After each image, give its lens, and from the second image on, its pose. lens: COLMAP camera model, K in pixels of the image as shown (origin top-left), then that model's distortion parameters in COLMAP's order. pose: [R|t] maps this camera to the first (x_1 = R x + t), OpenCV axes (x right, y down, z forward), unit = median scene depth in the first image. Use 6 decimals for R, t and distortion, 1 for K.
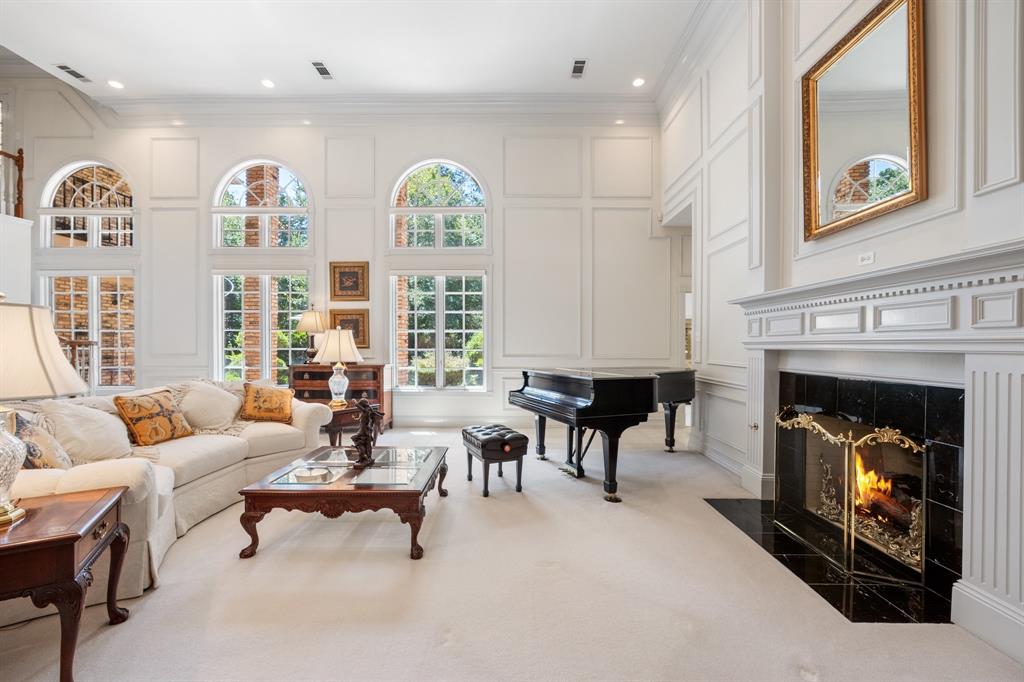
lens RADIAL K [[415.7, 0, 530.7], [0, 415.7, 343.5], [0, 0, 1]] dist [-0.001929, 0.000534]
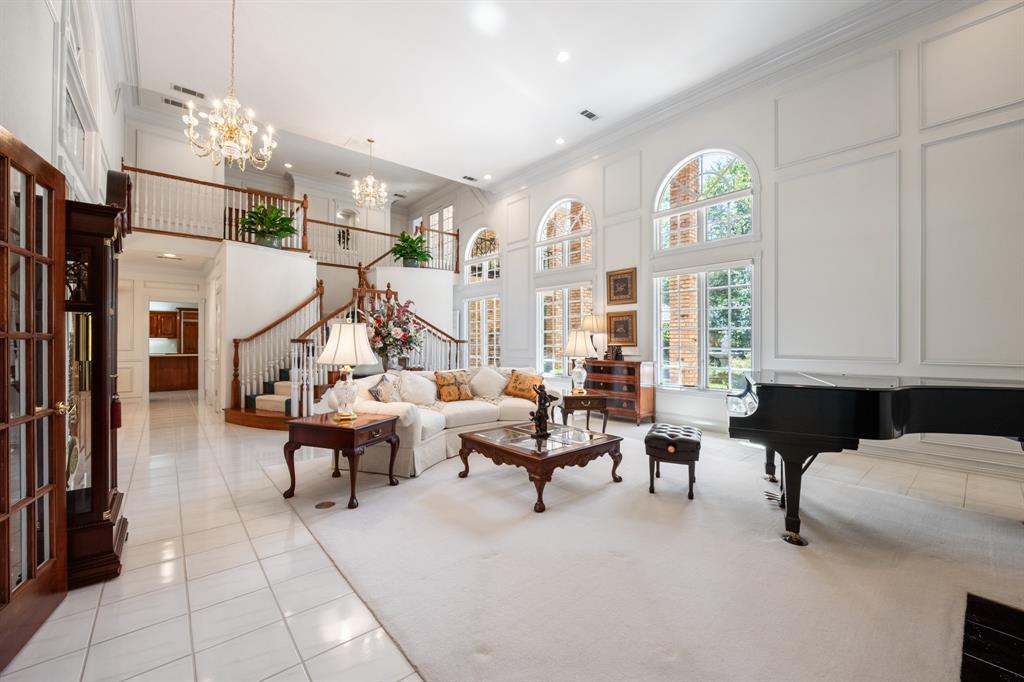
lens RADIAL K [[415.7, 0, 512.5], [0, 415.7, 339.5], [0, 0, 1]] dist [-0.001929, 0.000534]
pose [[0.653769, -0.003154, -0.756687, 0.282062], [-0.002807, 0.999974, -0.006593, 0.001531], [0.756689, 0.006434, 0.653744, 0.051864]]
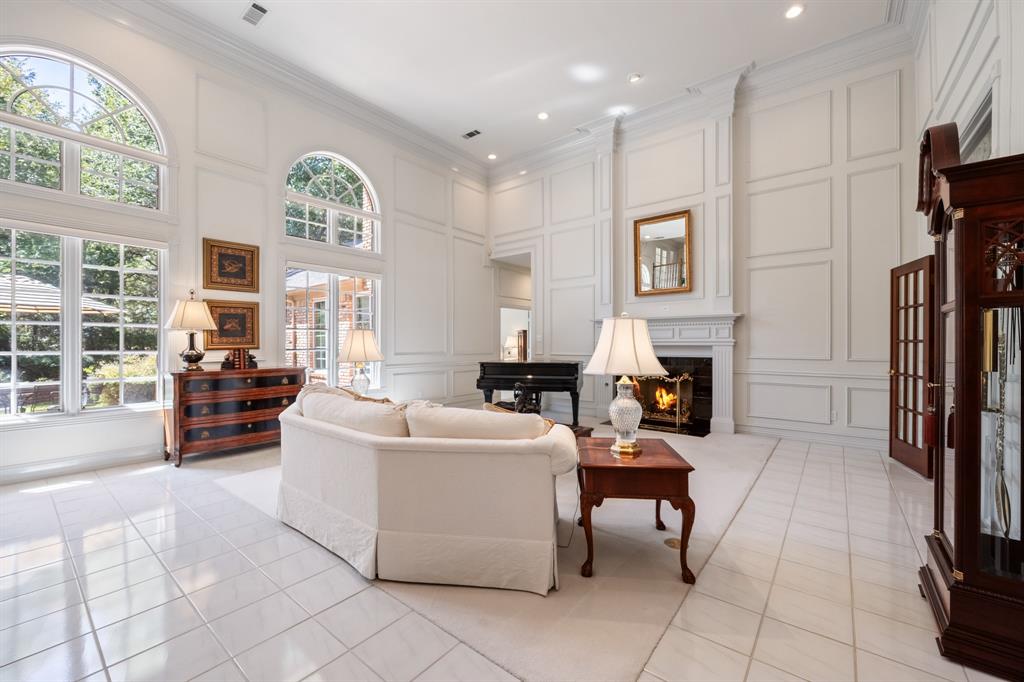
lens RADIAL K [[415.7, 0, 510.8], [0, 415.7, 343.9], [0, 0, 1]] dist [-0.001929, 0.000534]
pose [[0.622917, -0.003168, 0.782281, -0.925102], [0.001363, 0.999995, 0.002964, -0.000878], [-0.782287, -0.000780, 0.622918, 0.091315]]
